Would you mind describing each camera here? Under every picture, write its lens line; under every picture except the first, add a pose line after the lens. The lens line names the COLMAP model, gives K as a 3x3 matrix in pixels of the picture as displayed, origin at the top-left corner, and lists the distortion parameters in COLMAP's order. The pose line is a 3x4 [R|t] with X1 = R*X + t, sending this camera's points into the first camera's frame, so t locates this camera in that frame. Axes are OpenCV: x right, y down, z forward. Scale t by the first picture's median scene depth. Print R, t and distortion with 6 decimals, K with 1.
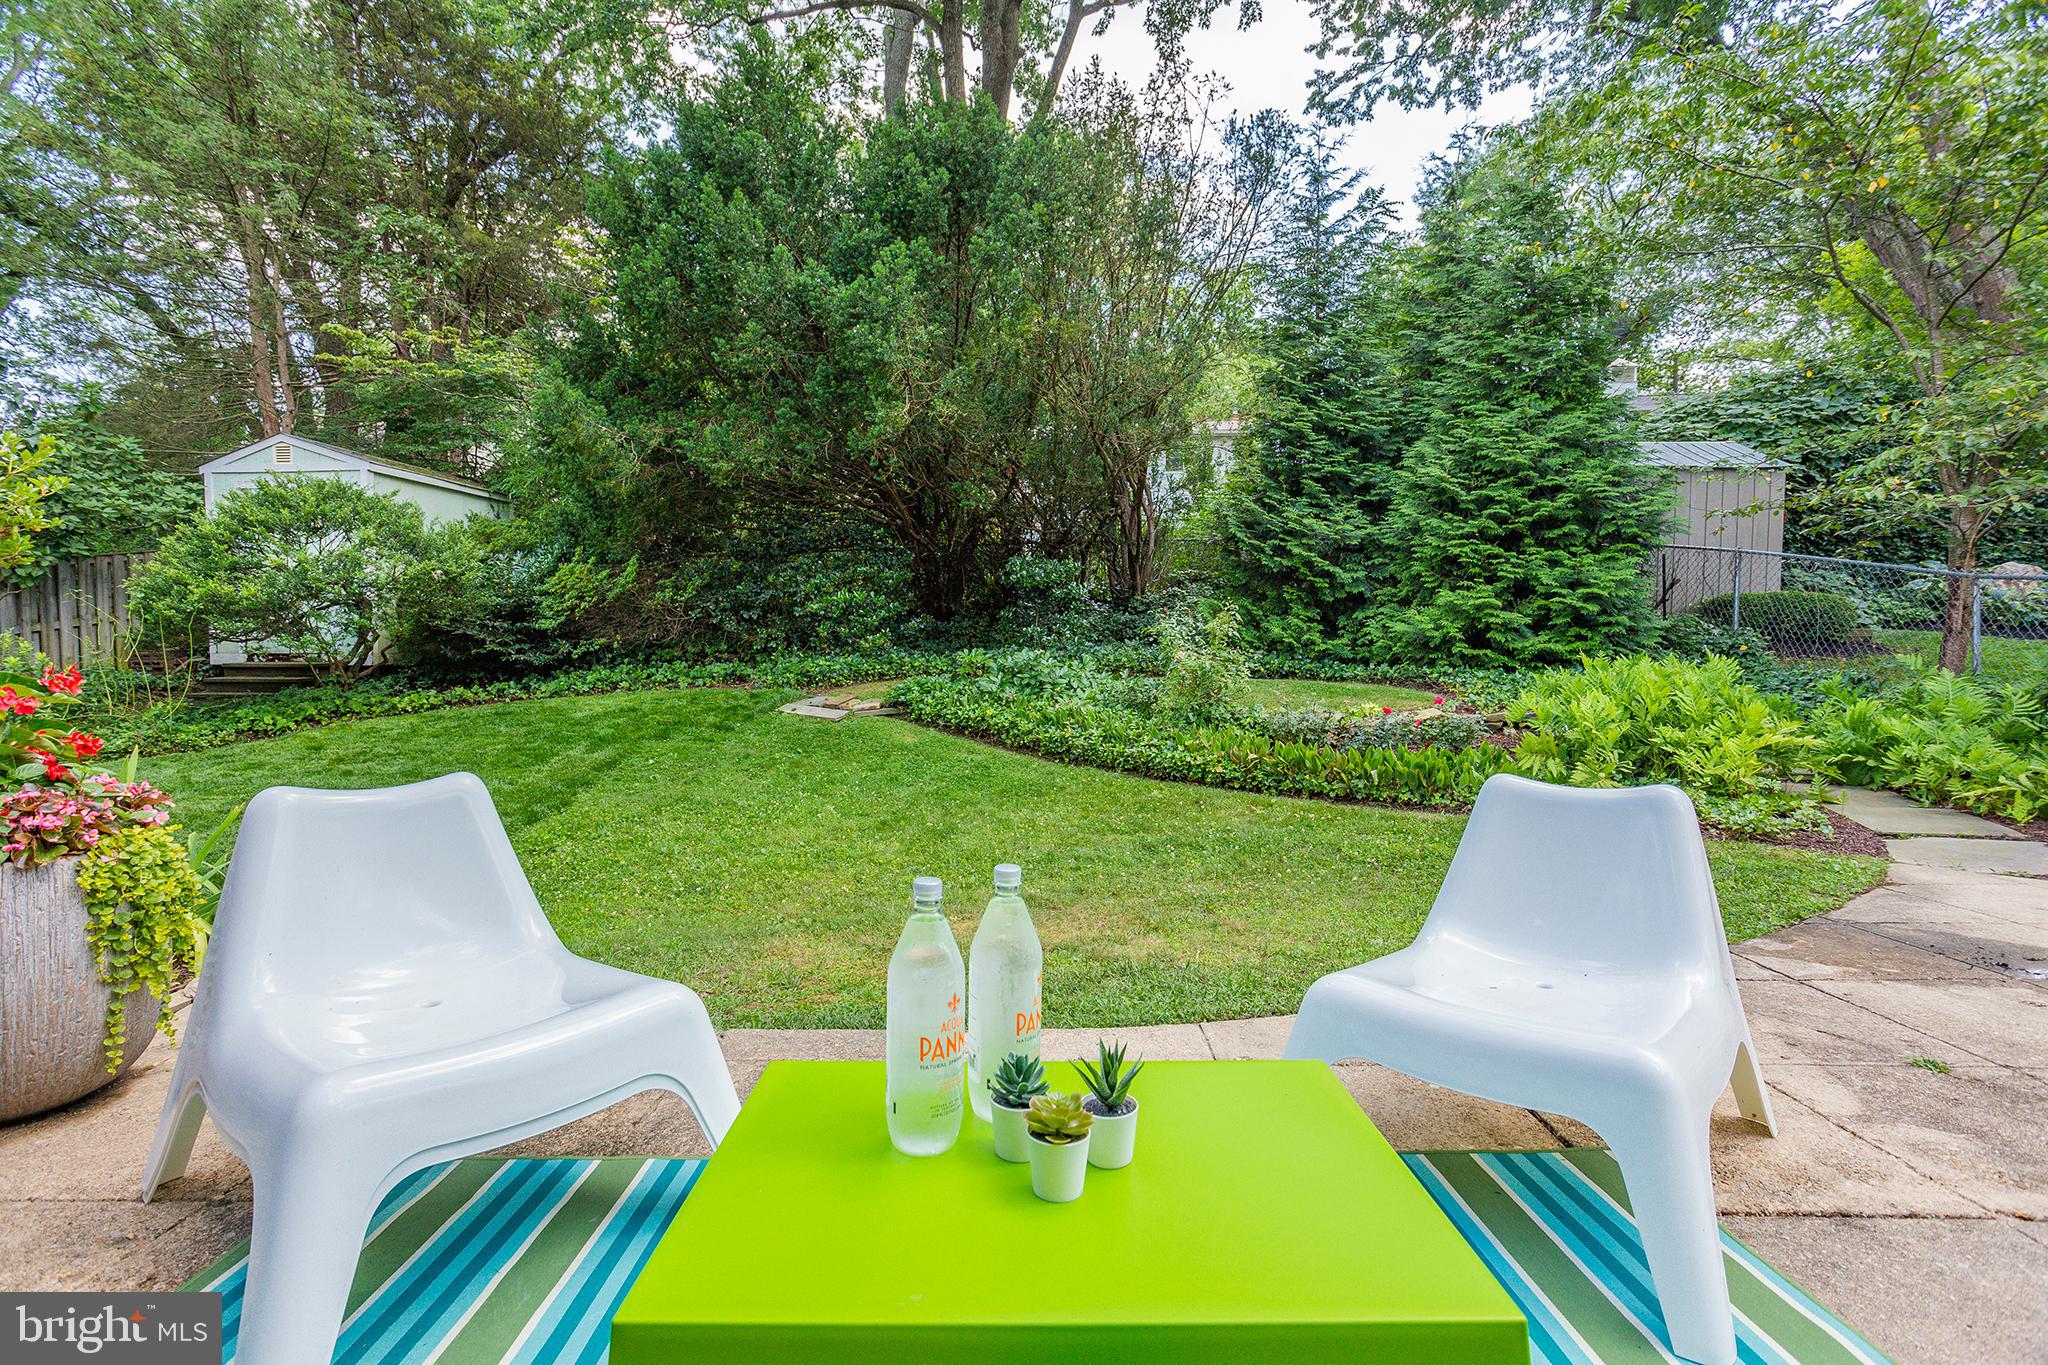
lens RADIAL K [[1016.3, 0, 1008.9], [0, 1016.3, 674.9], [0, 0, 1]] dist [-0.050833, 0.030158]
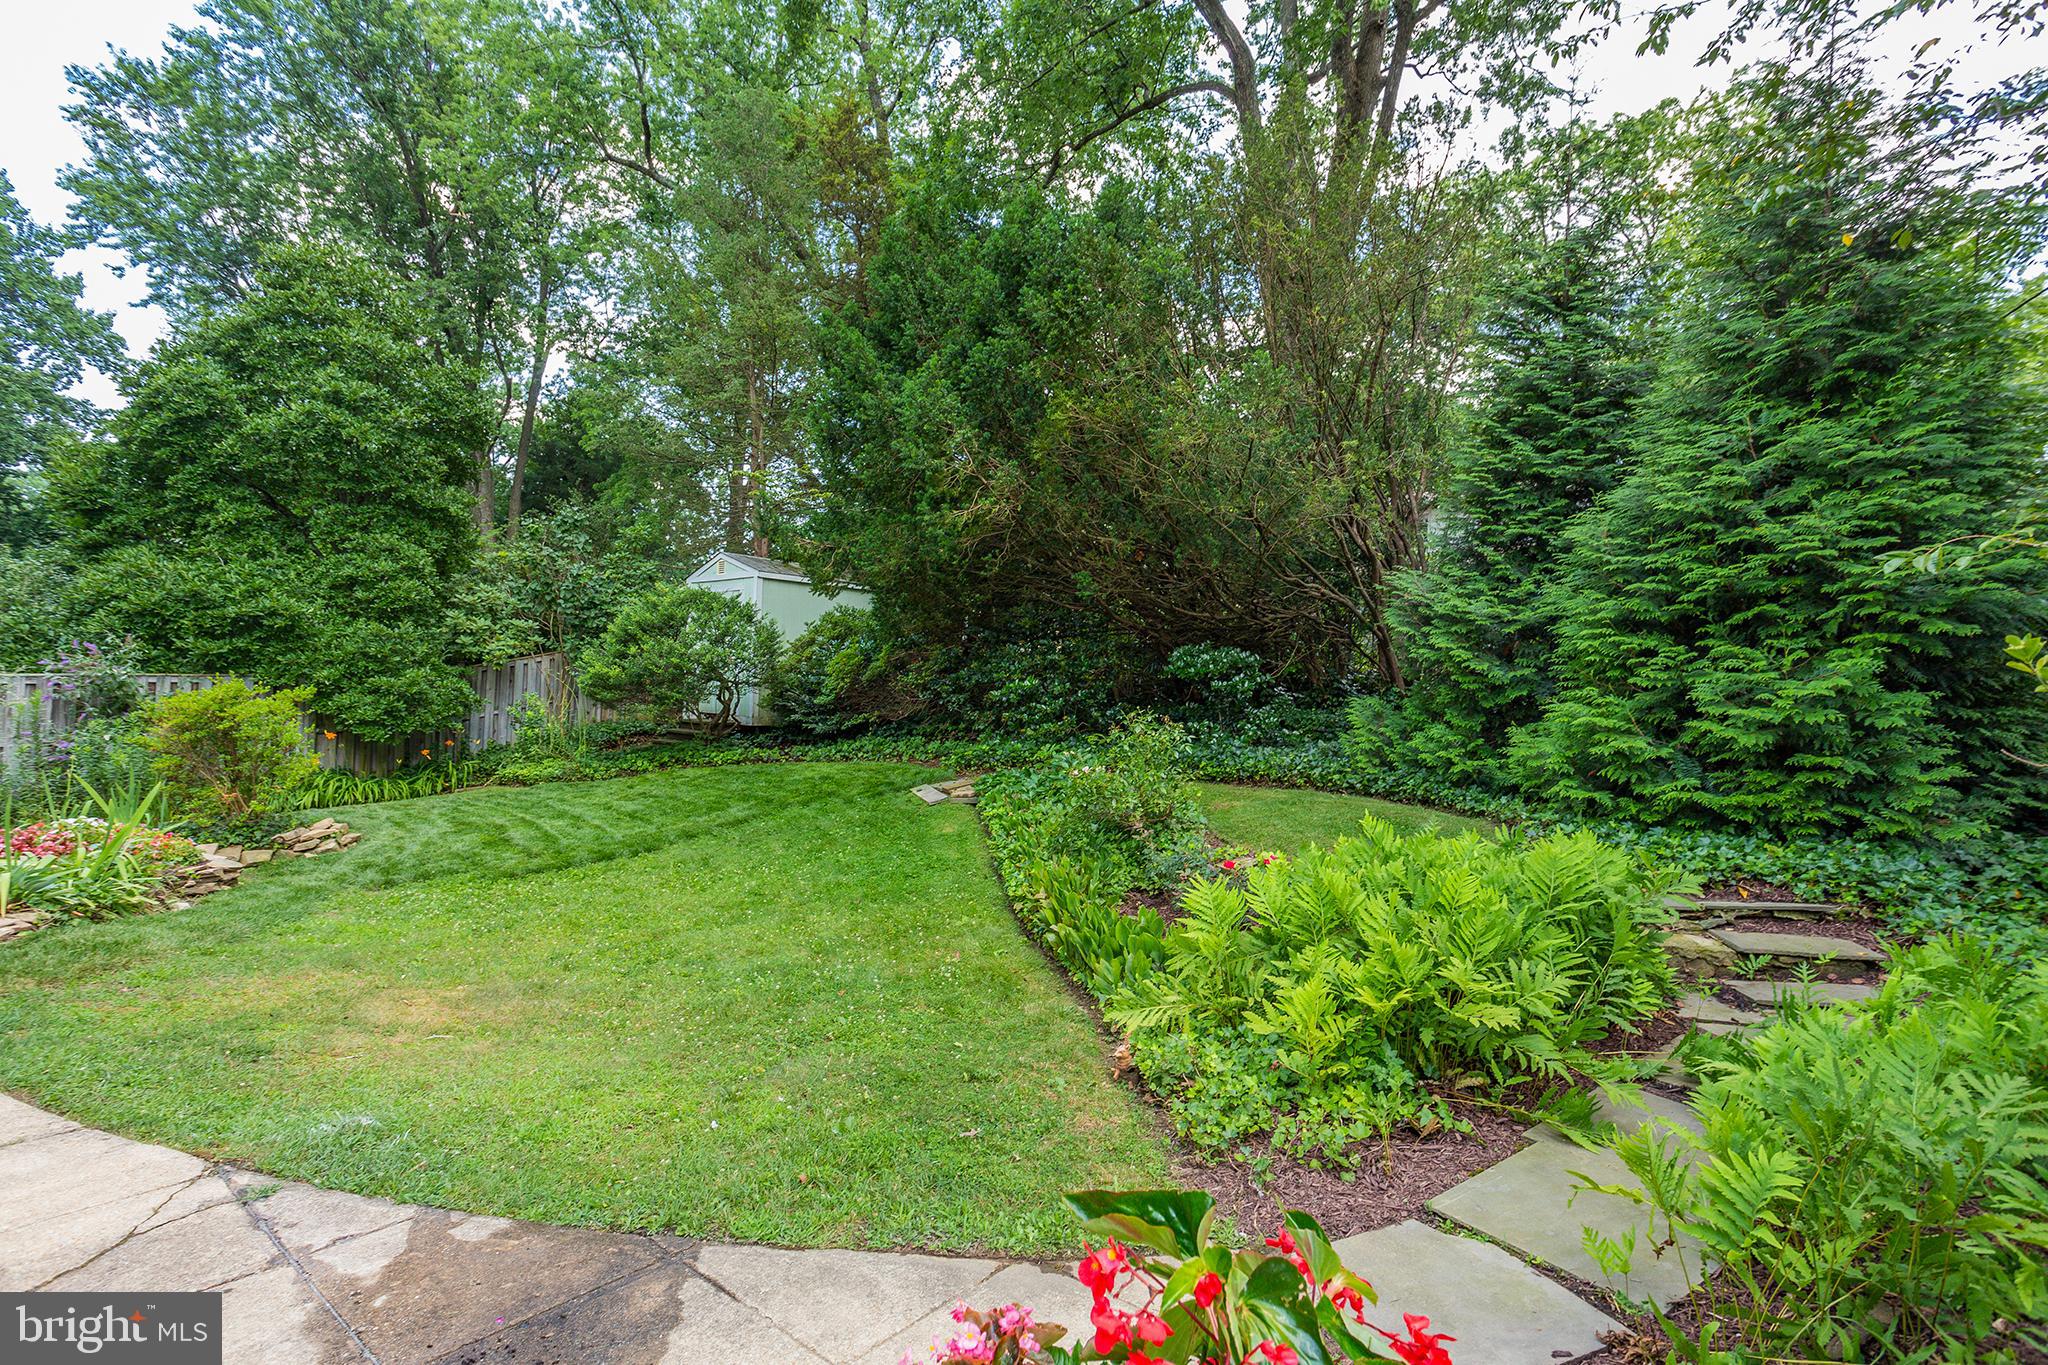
lens RADIAL K [[1016.3, 0, 1008.9], [0, 1016.3, 674.9], [0, 0, 1]] dist [-0.050833, 0.030158]
pose [[0.787171, 0.018351, -0.616462, 0.489846], [-0.055185, 0.997644, -0.040768, -0.046666], [0.614261, 0.066111, 0.786329, 0.192902]]
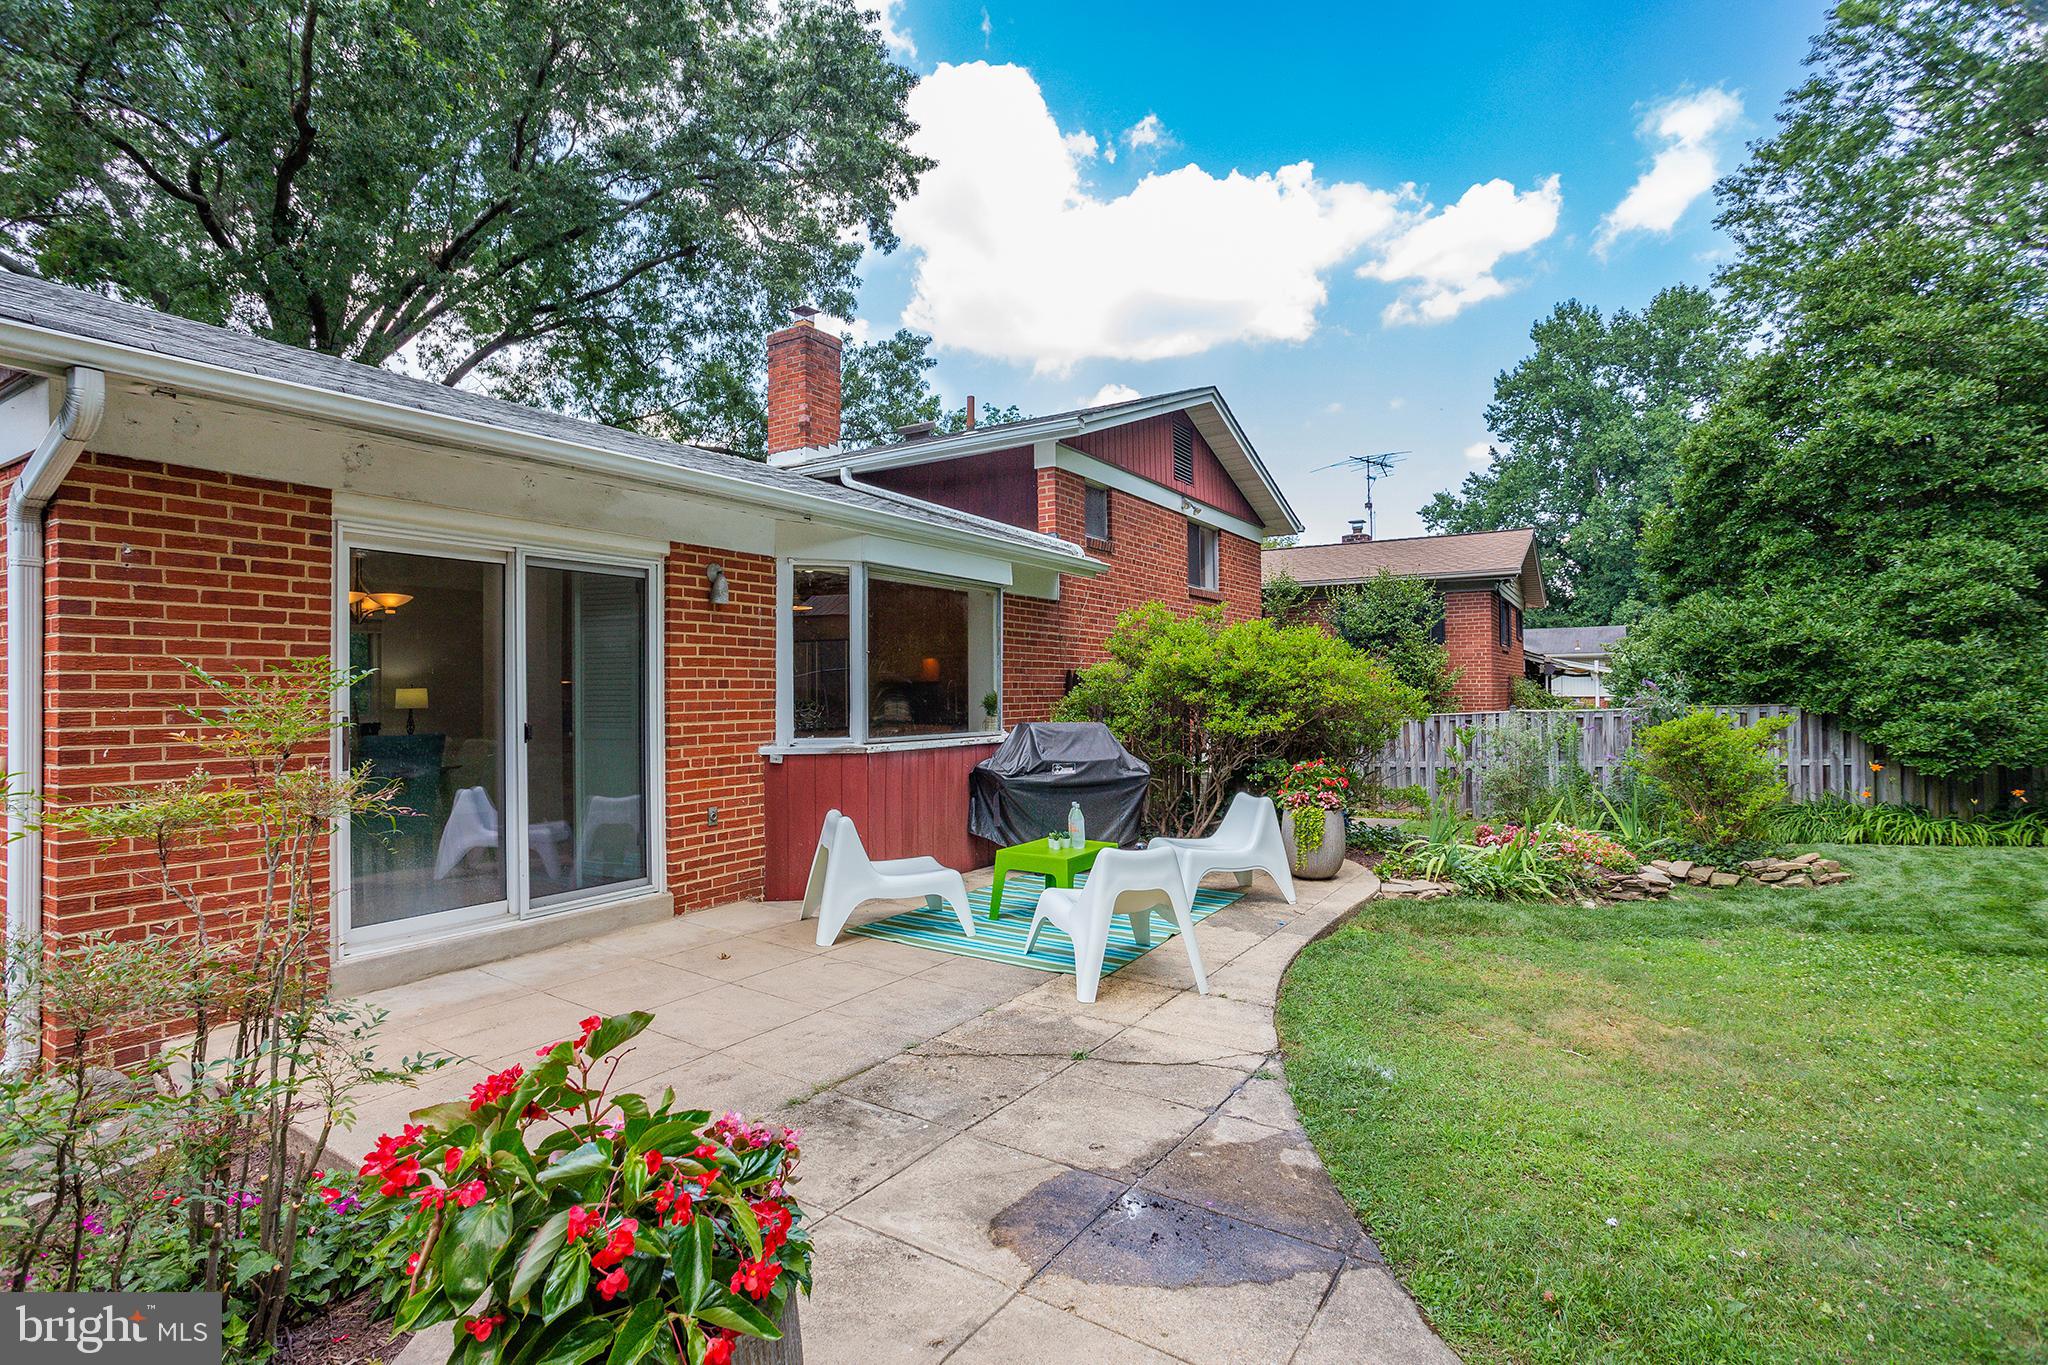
lens RADIAL K [[973.5, 0, 994.4], [0, 973.5, 676.0], [0, 0, 1]] dist [-0.048481, 0.033094]
pose [[-0.536051, -0.014251, -0.844065, 0.529352], [-0.018690, 0.999813, -0.005011, -0.055460], [0.843979, 0.013090, -0.536217, 0.389714]]
